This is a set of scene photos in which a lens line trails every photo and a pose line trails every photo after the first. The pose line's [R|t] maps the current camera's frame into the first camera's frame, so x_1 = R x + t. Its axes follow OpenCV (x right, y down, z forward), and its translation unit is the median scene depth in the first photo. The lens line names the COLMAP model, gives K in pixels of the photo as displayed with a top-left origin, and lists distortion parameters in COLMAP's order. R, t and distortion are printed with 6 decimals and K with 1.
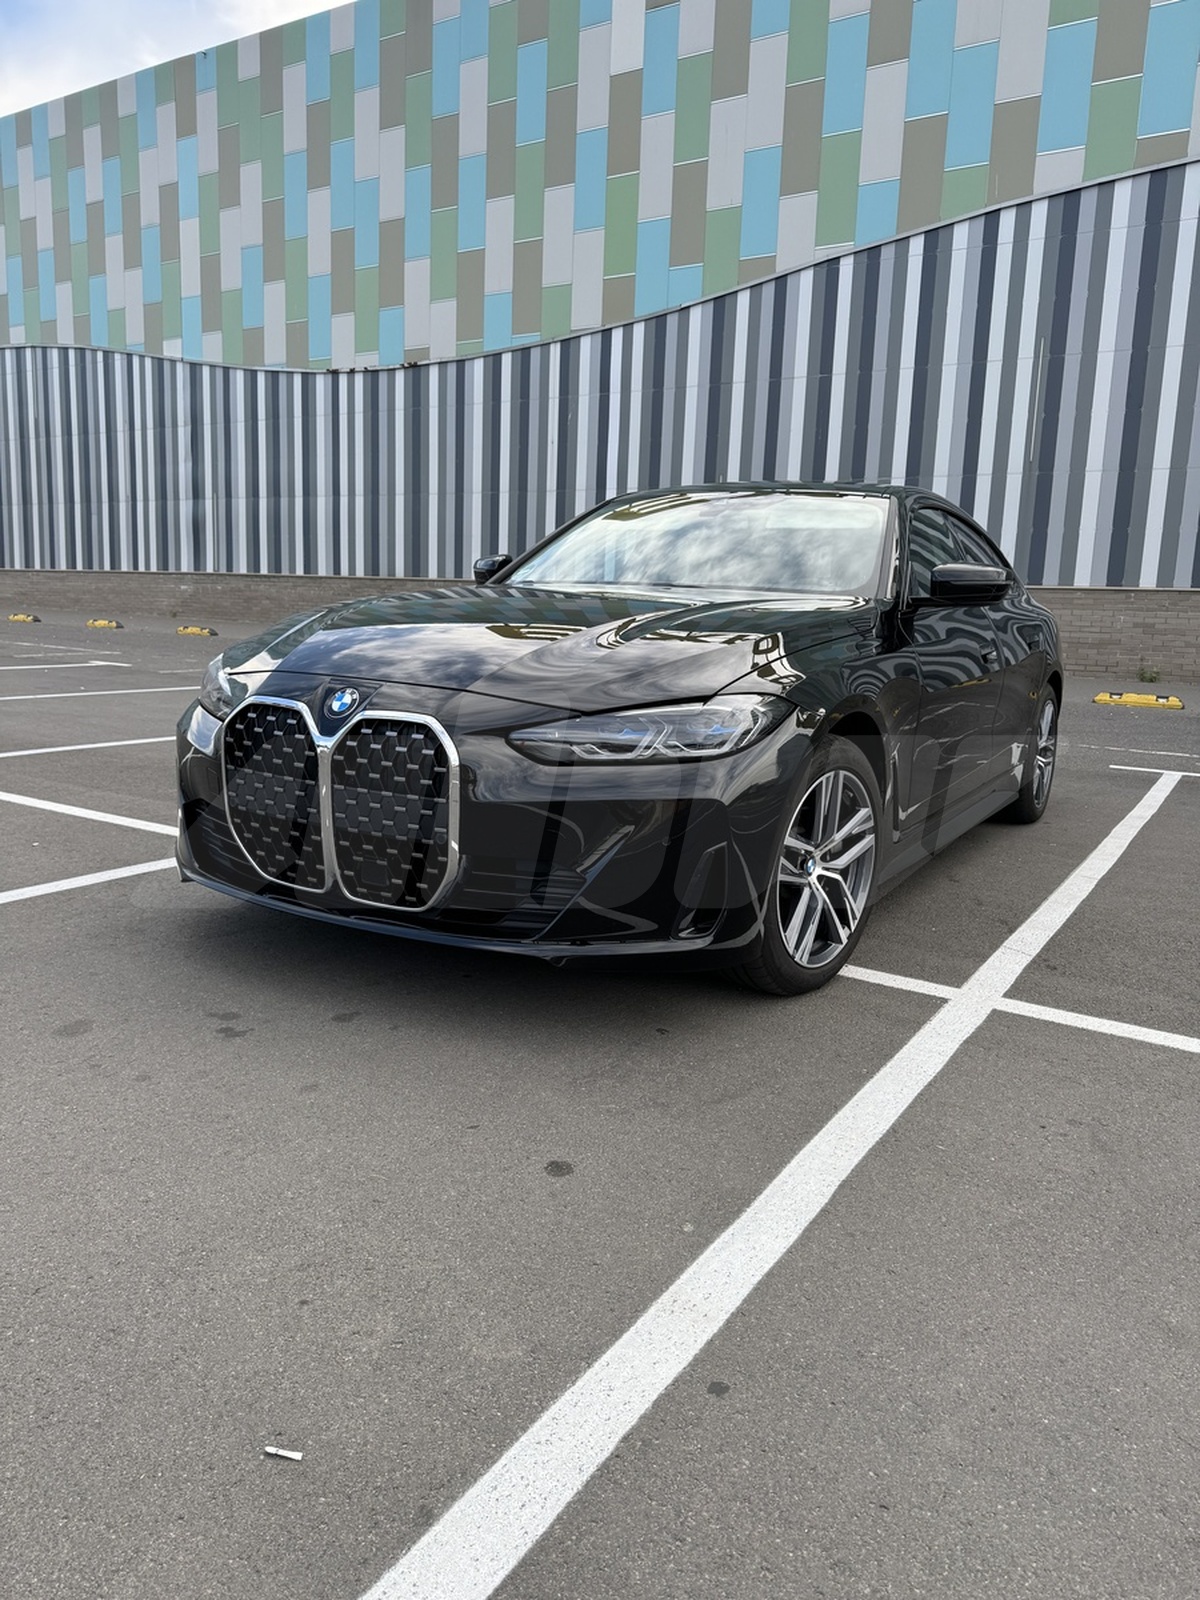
lens RADIAL K [[1122.8, 0, 600.0], [0, 1122.8, 800.0], [0, 0, 1]] dist [0.004868, -0.007110]
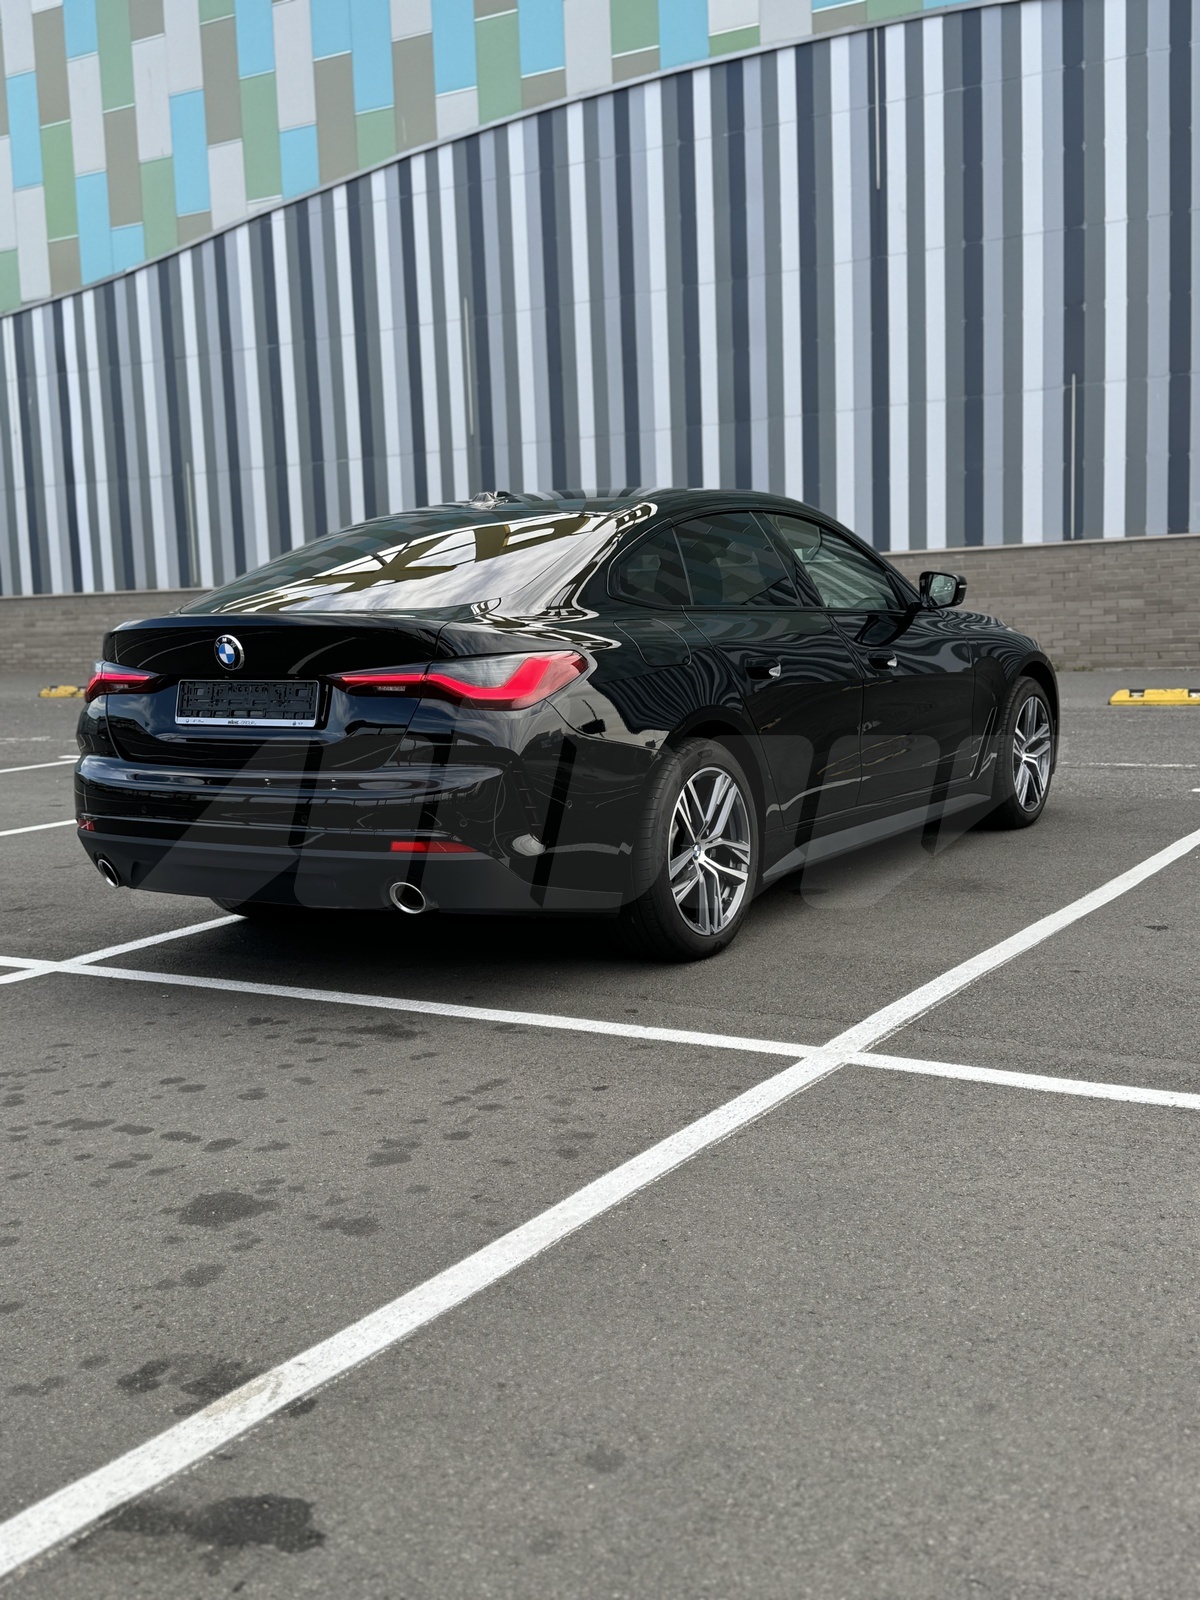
lens RADIAL K [[1600.8, 0, 600.0], [0, 1600.8, 800.0], [0, 0, 1]] dist [0.008367, 0.005949]
pose [[0.996644, -0.073160, 0.036706, 0.328158], [0.074898, 0.996015, -0.048421, 0.044346], [-0.033017, 0.051008, 0.998152, -0.194732]]
